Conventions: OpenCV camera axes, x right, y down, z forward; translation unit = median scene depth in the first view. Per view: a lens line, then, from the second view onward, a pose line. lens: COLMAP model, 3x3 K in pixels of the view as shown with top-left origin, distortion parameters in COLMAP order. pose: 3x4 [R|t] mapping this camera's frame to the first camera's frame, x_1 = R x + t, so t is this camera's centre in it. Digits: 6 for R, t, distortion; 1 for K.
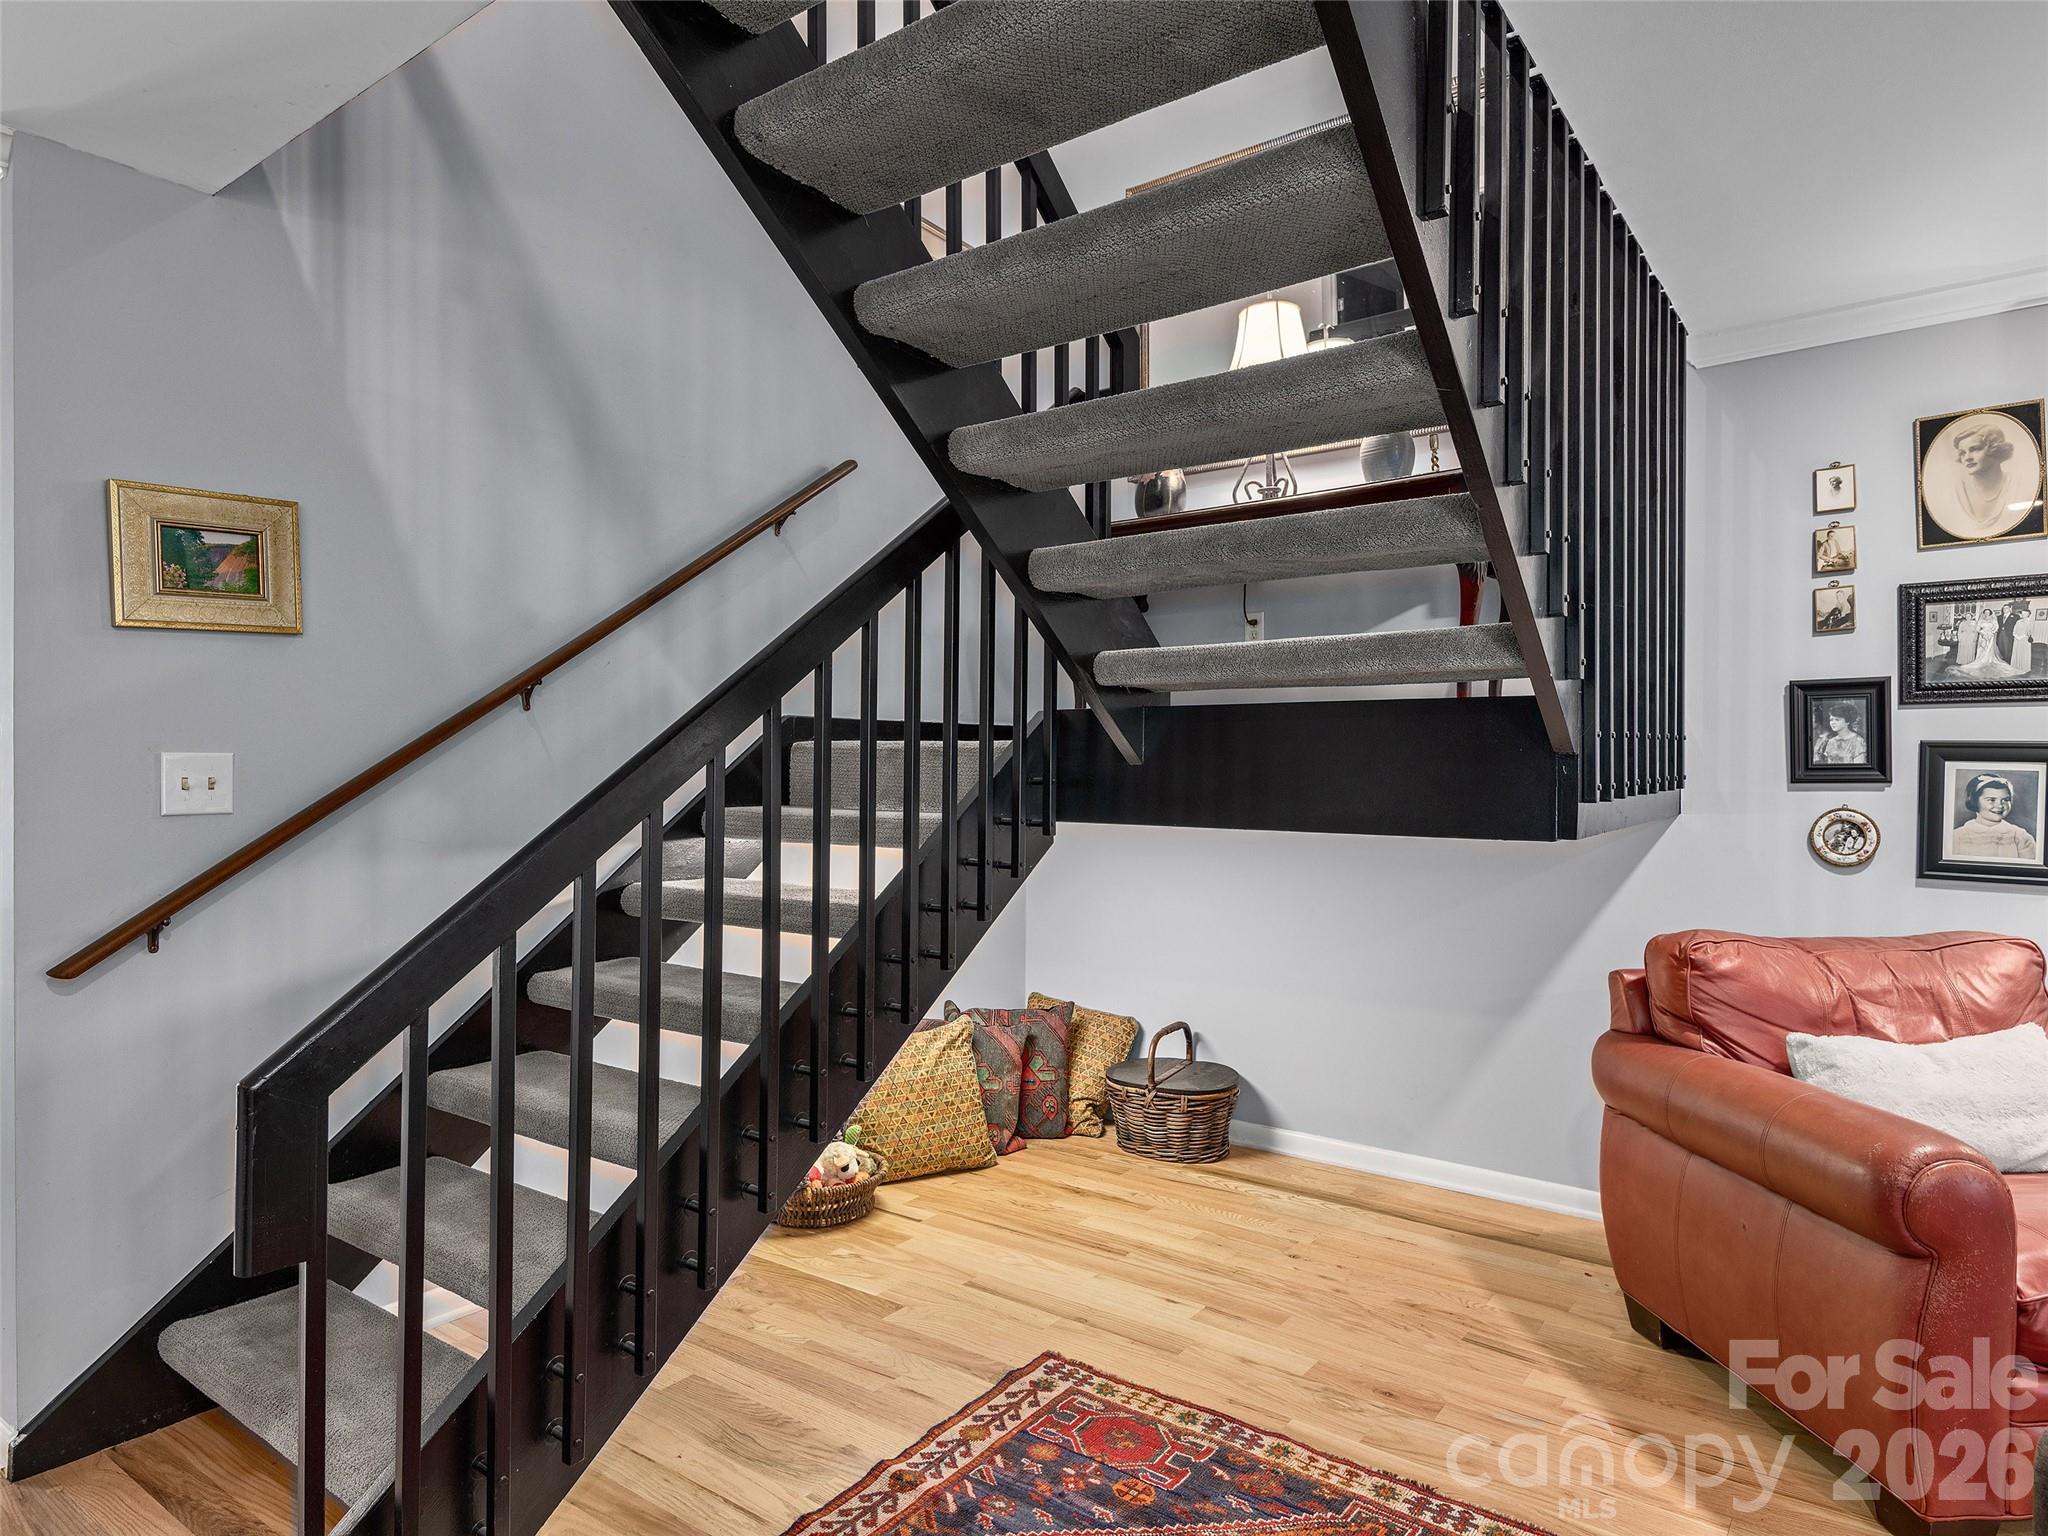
lens RADIAL K [[1239.9, 0, 1024.0], [0, 1239.9, 768.0], [0, 0, 1]] dist [-0.000613, 0.000259]
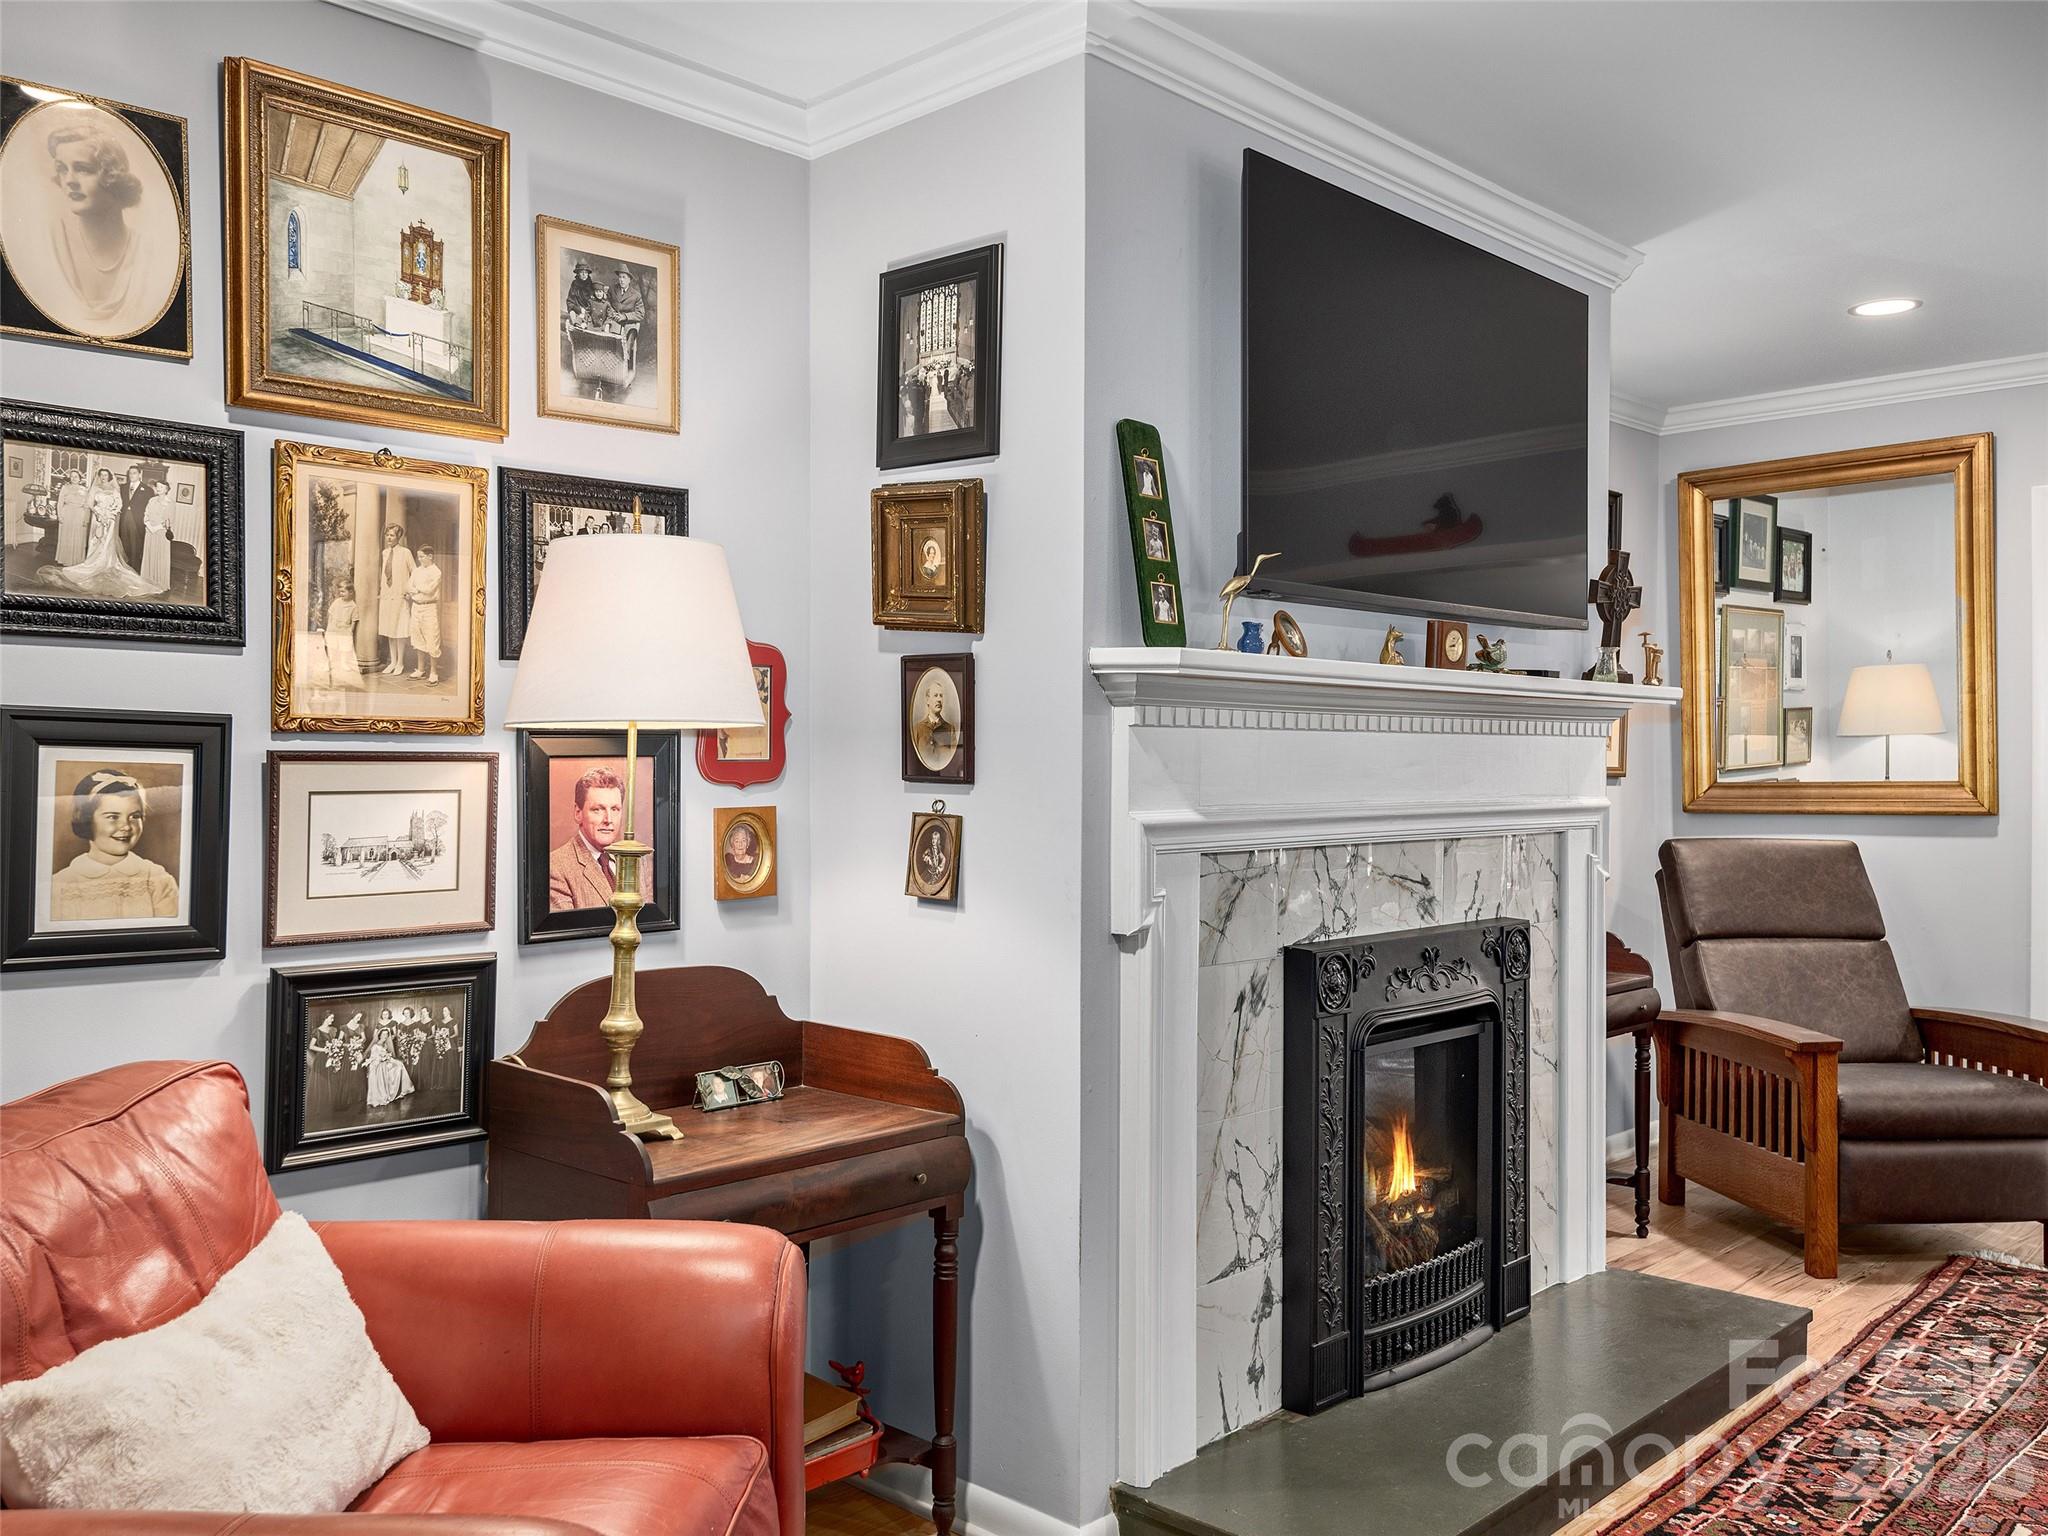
lens RADIAL K [[1715.8, 0, 1024.0], [0, 1715.8, 768.0], [0, 0, 1]] dist [0.053621, -0.058777]
pose [[0.119850, -0.010425, 0.992737, 0.062992], [-0.006708, 0.999914, 0.011310, -0.007347], [-0.992769, -0.008015, 0.119770, 0.505098]]
